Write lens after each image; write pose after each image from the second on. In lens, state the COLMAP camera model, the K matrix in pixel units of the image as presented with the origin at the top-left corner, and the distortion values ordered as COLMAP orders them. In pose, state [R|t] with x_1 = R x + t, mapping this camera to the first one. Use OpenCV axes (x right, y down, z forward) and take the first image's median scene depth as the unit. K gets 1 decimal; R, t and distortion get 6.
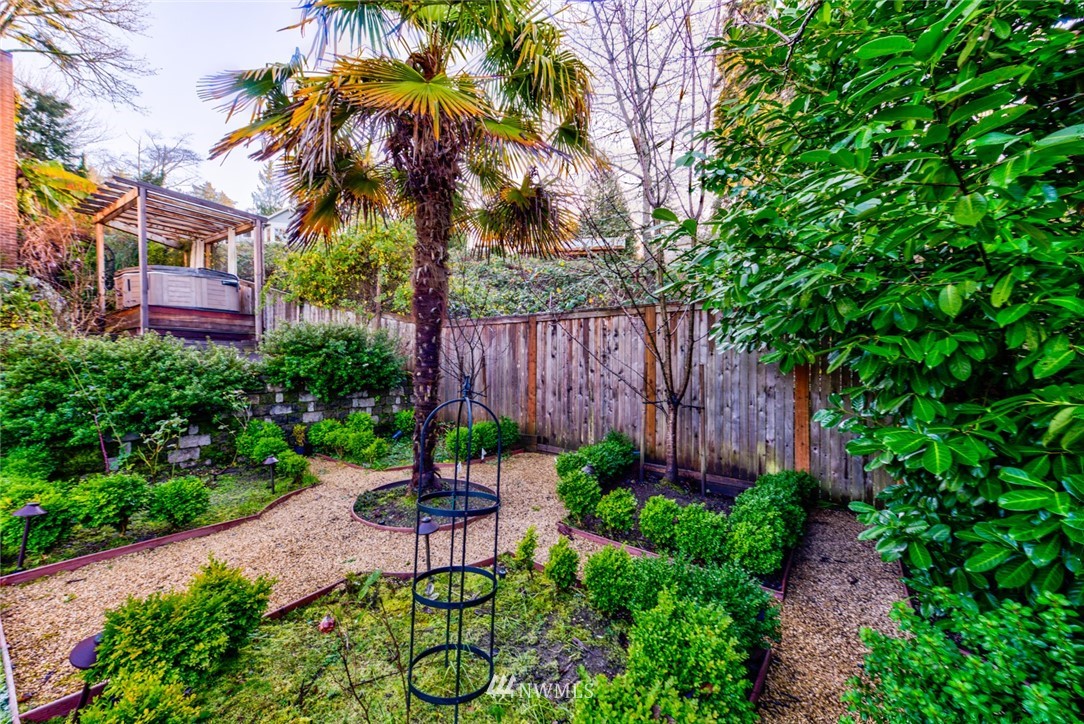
lens RADIAL K [[422.2, 0, 532.5], [0, 422.2, 362.1], [0, 0, 1]] dist [0.001066, 0.000185]
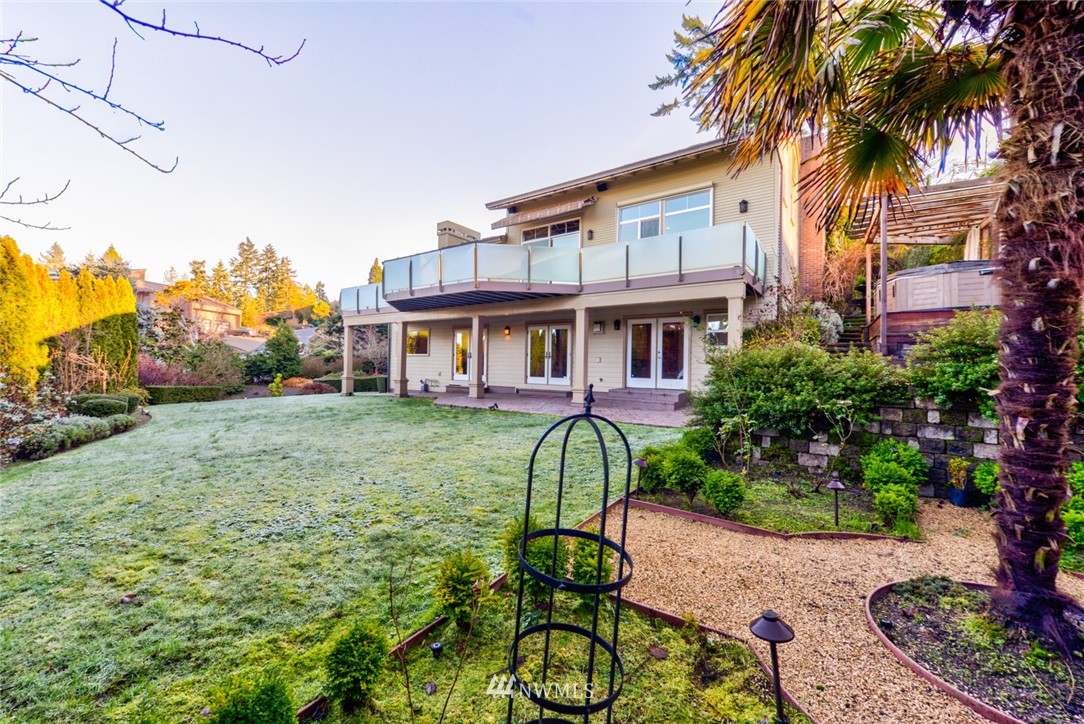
lens RADIAL K [[422.2, 0, 532.5], [0, 422.2, 362.1], [0, 0, 1]] dist [0.001066, 0.000185]
pose [[-0.011838, -0.009909, -0.999881, 0.178837], [-0.009741, 0.999905, -0.009794, 0.000181], [0.999882, 0.009624, -0.011933, 0.297192]]
